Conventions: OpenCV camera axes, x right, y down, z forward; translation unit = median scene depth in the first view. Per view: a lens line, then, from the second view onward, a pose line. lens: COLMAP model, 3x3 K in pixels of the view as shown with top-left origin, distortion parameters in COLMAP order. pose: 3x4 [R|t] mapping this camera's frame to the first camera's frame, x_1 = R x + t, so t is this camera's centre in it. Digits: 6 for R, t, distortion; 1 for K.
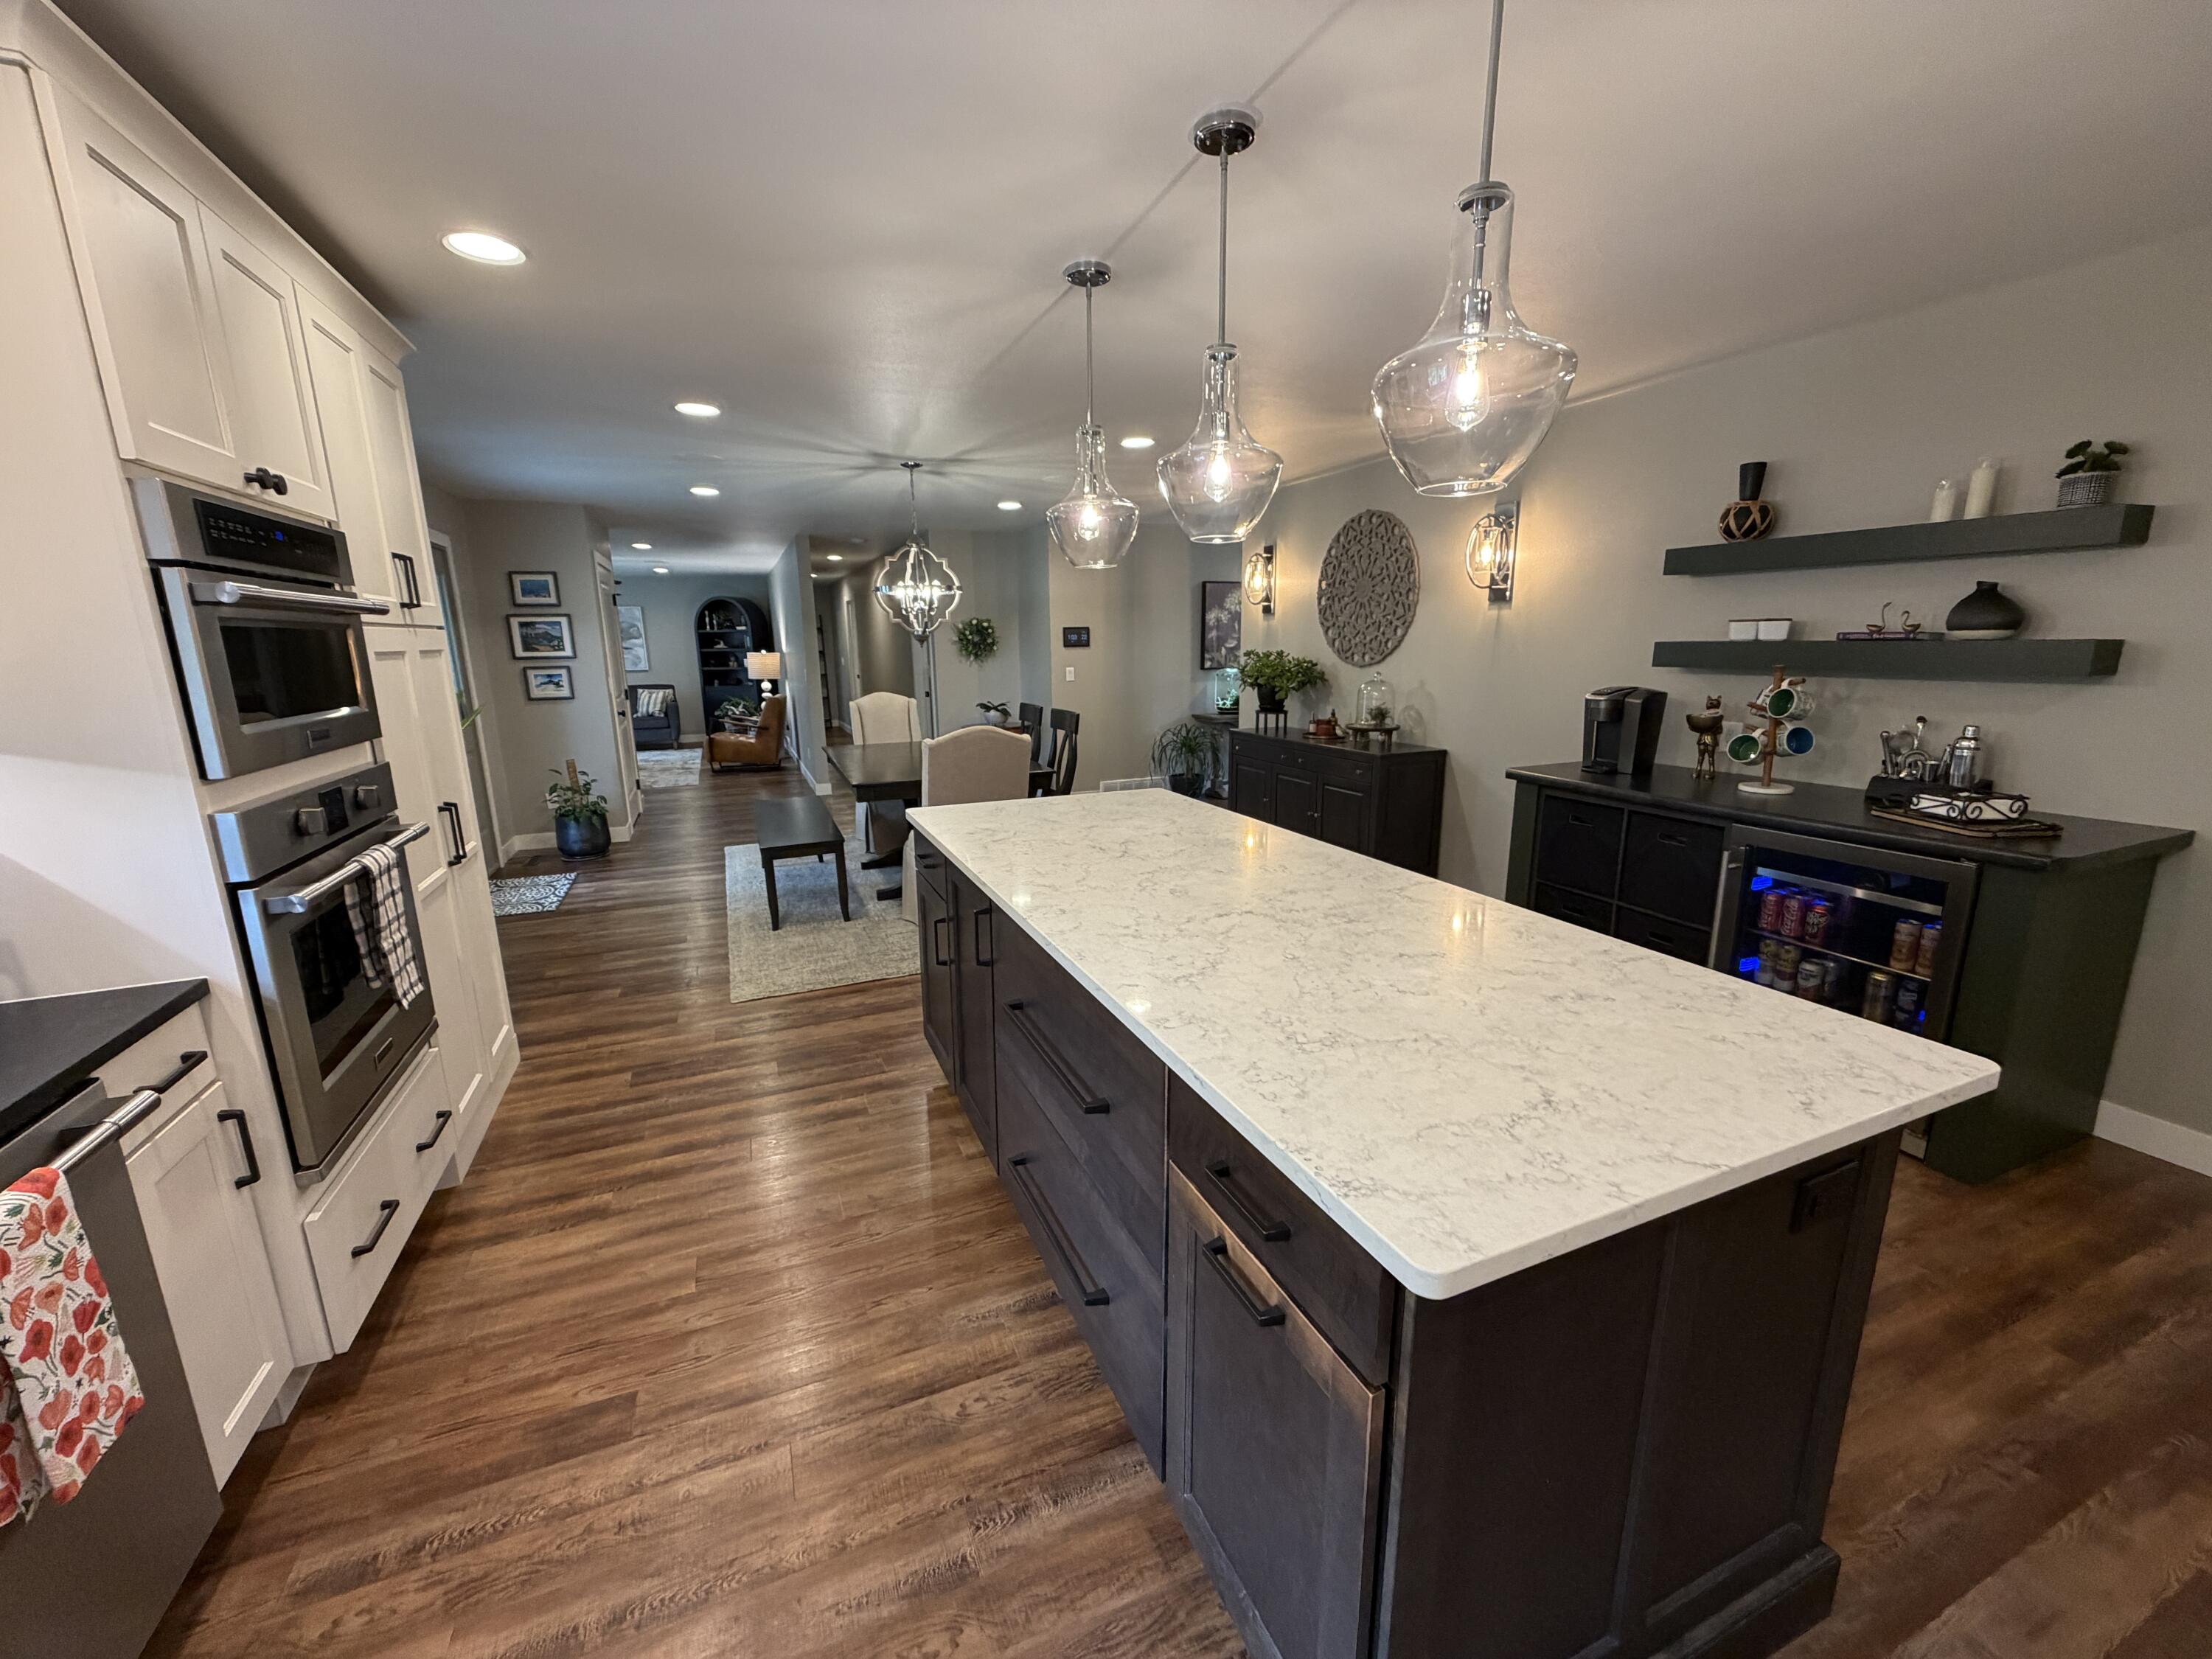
lens RADIAL K [[879.9, 0, 1099.3], [0, 879.9, 833.8], [0, 0, 1]] dist [-0.000344, 0.000054]
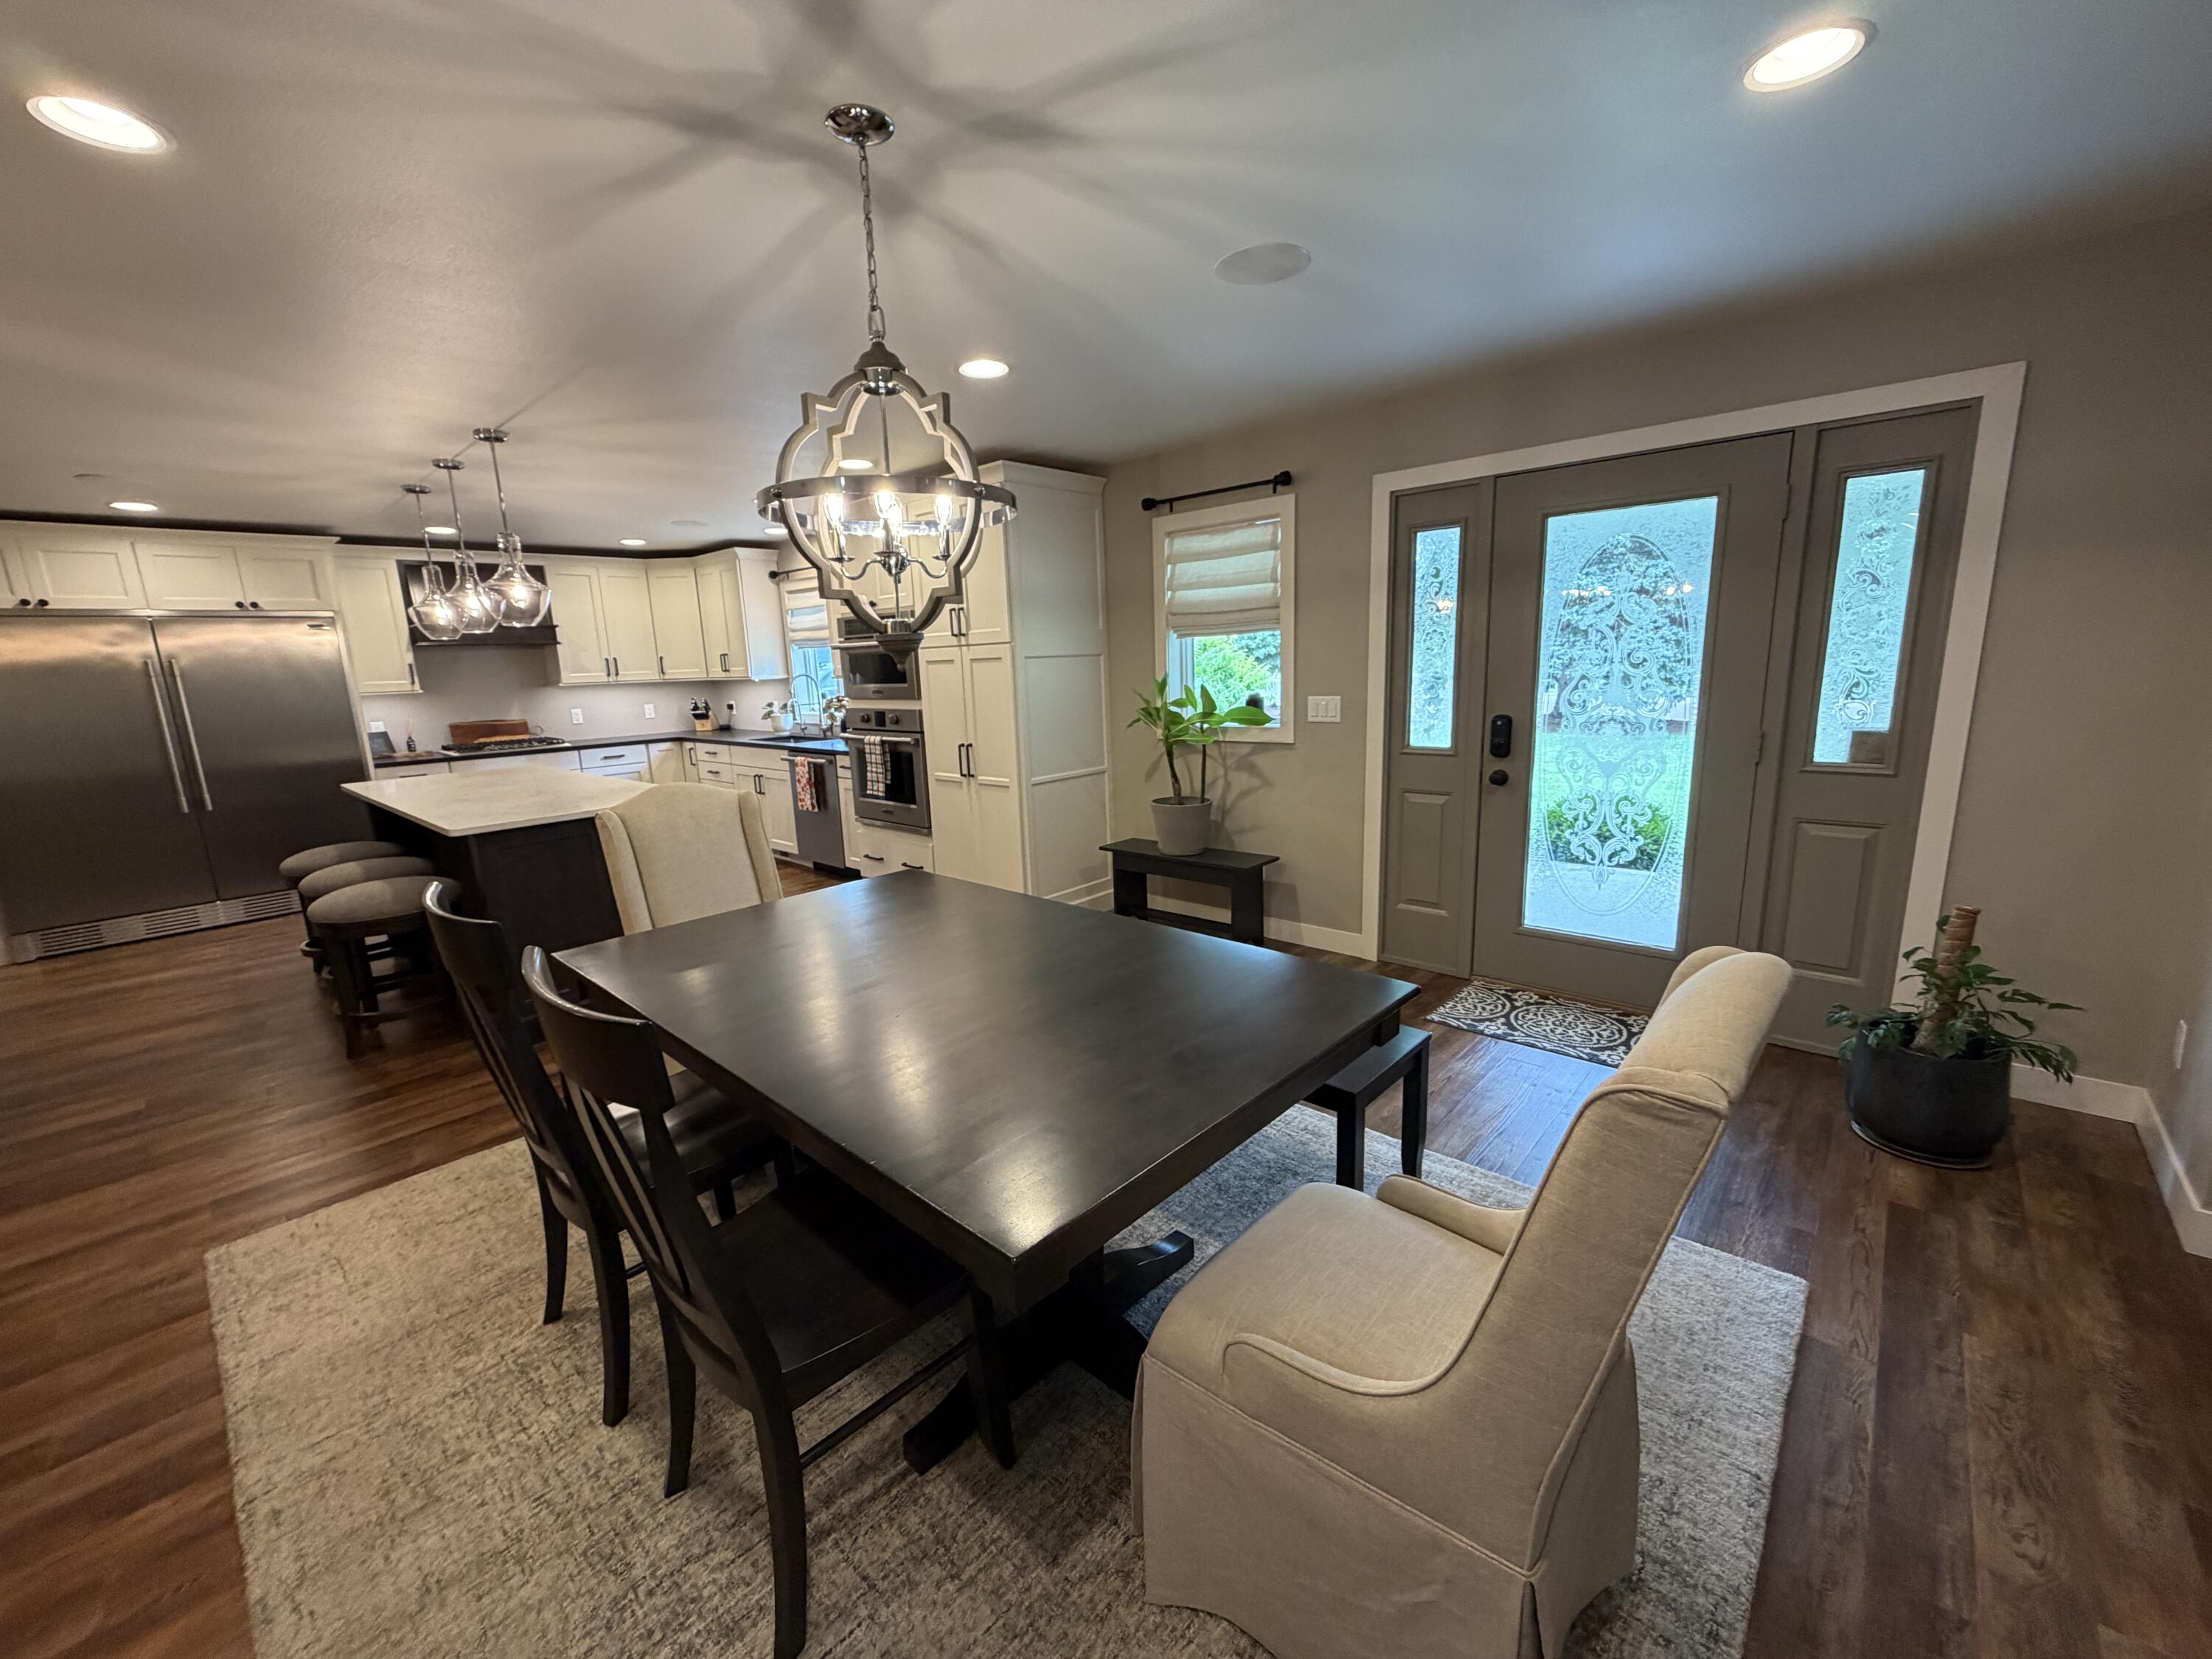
lens RADIAL K [[879.9, 0, 1100.6], [0, 879.9, 831.2], [0, 0, 1]] dist [-0.000344, 0.000054]
pose [[-0.906475, 0.128004, -0.402391, -0.226072], [-0.042437, 0.920505, 0.388419, -0.542273], [0.420122, 0.369168, -0.828983, 2.495287]]
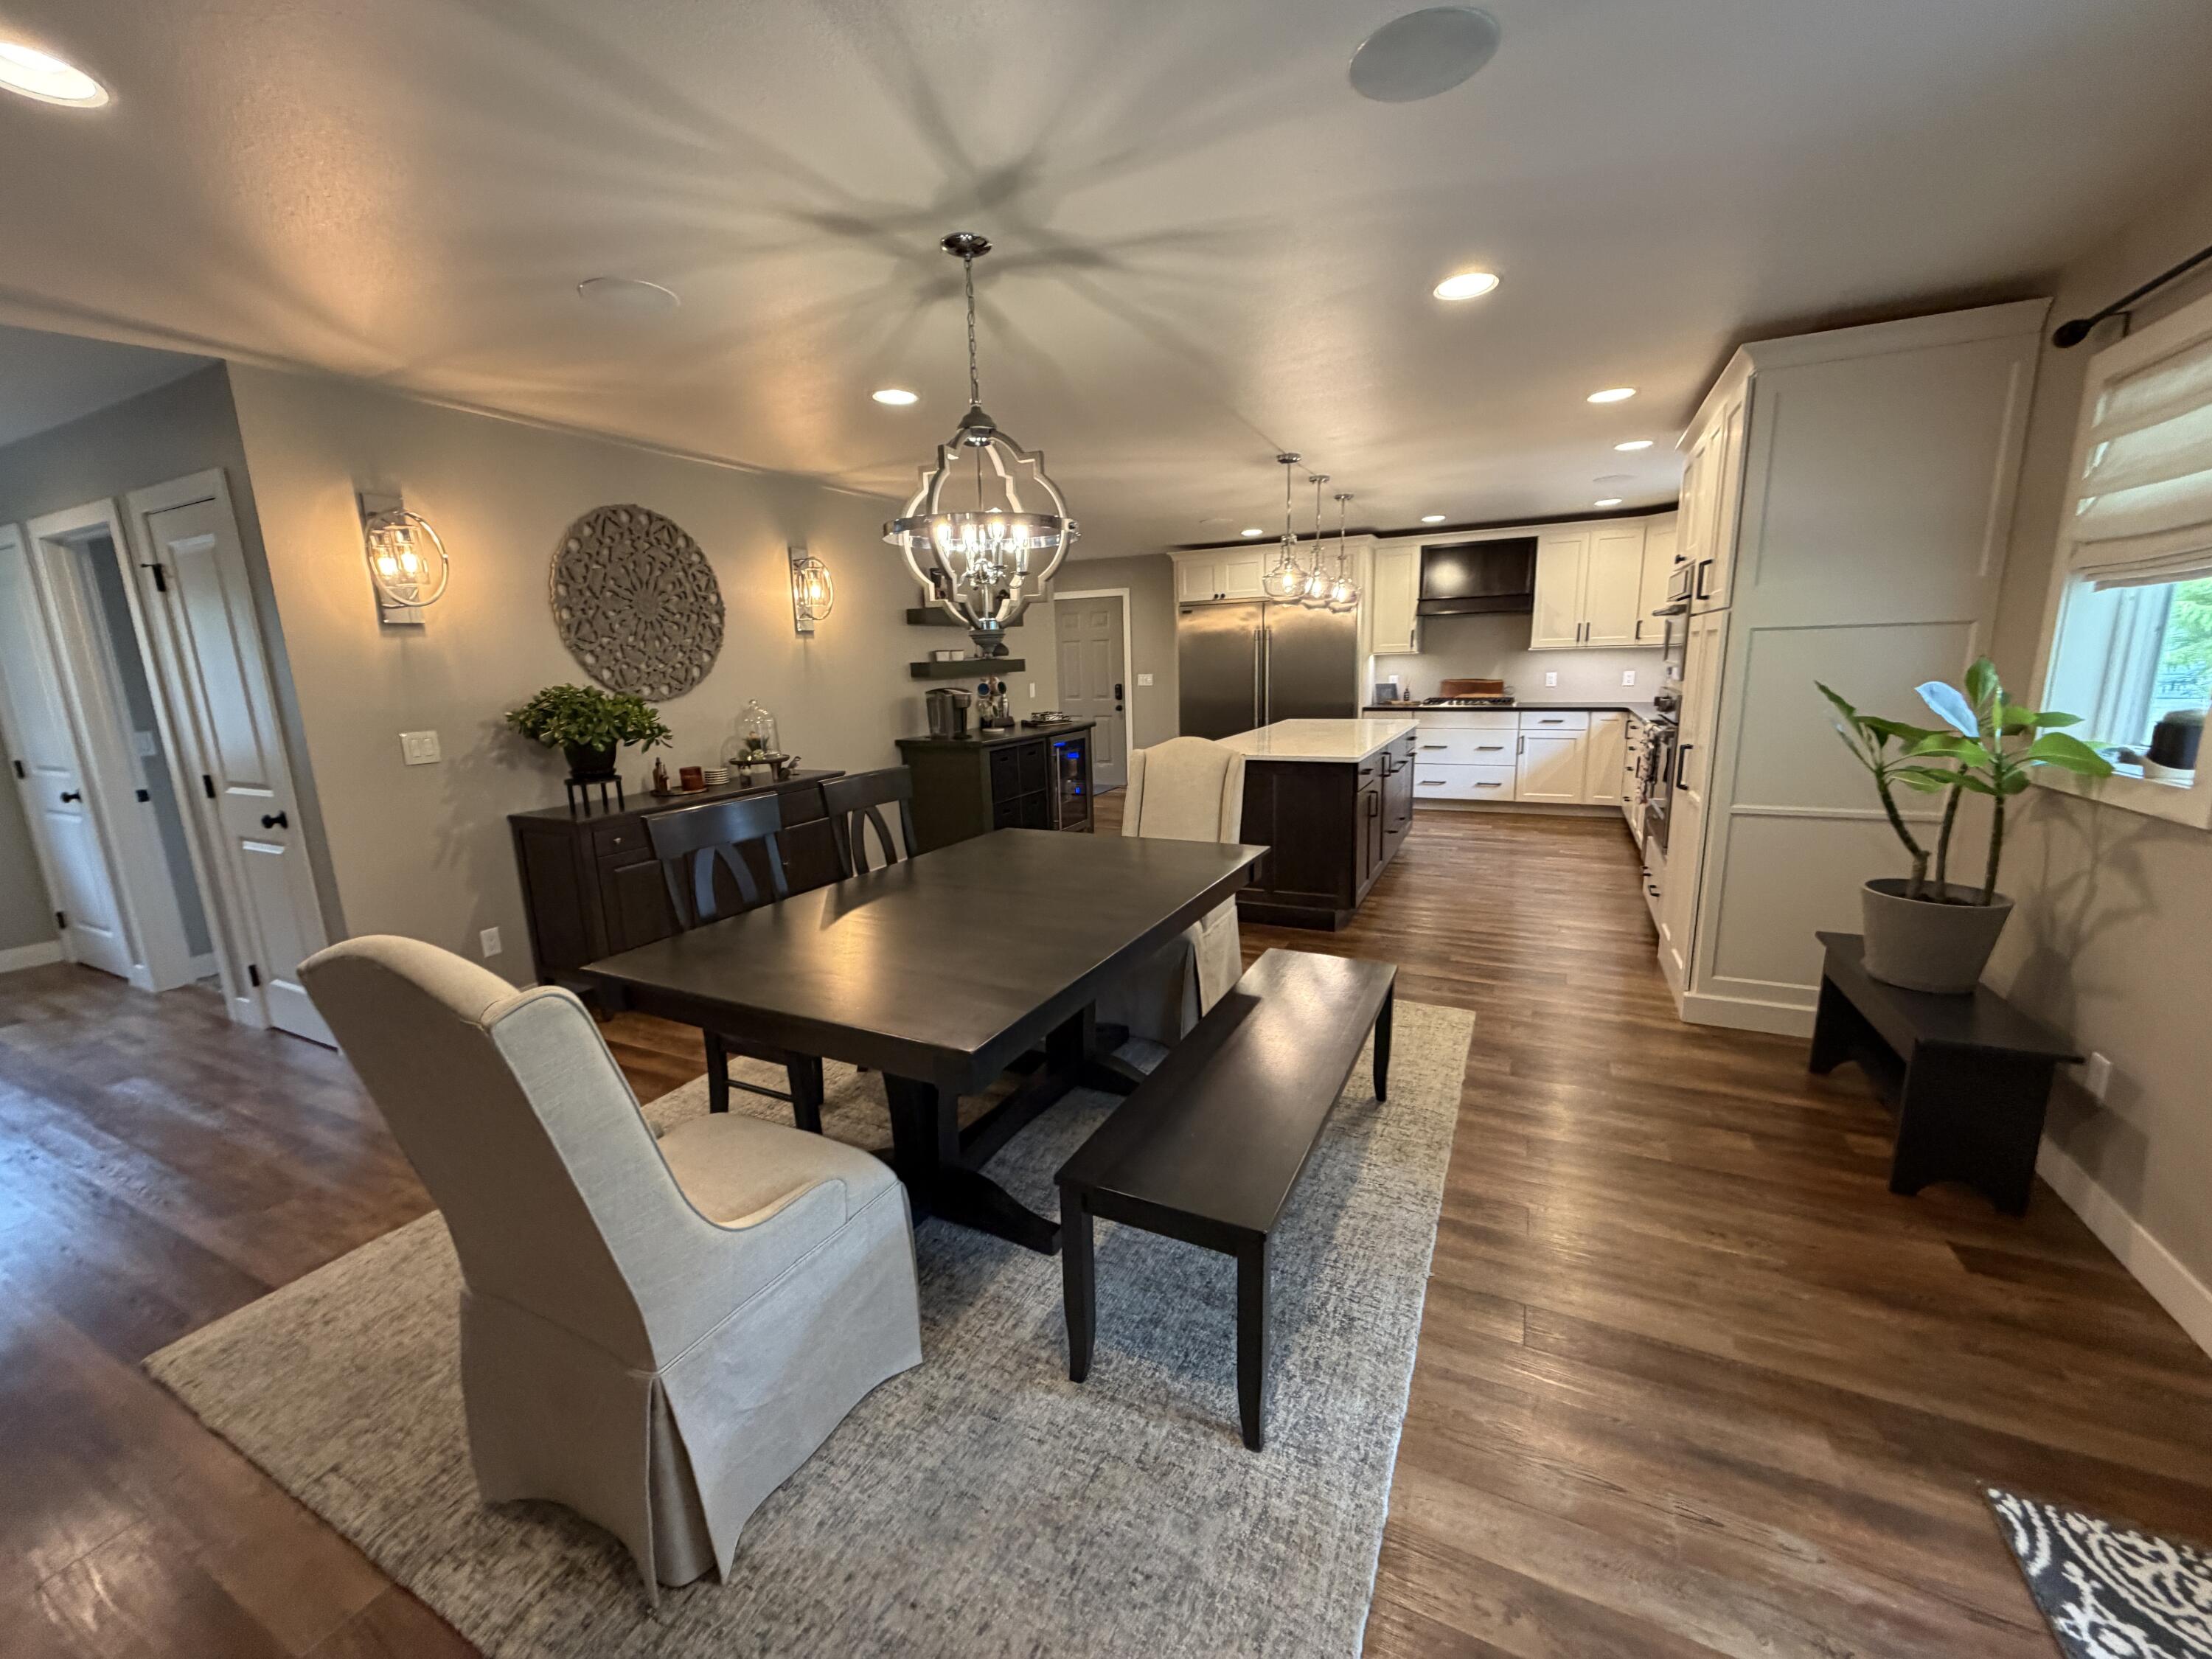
lens RADIAL K [[879.9, 0, 1098.8], [0, 879.9, 832.1], [0, 0, 1]] dist [-0.000344, 0.000054]
pose [[-0.653390, -0.115613, 0.748141, -1.095398], [0.200620, 0.926489, 0.318386, -0.484160], [-0.729954, 0.358122, -0.582164, 2.319309]]
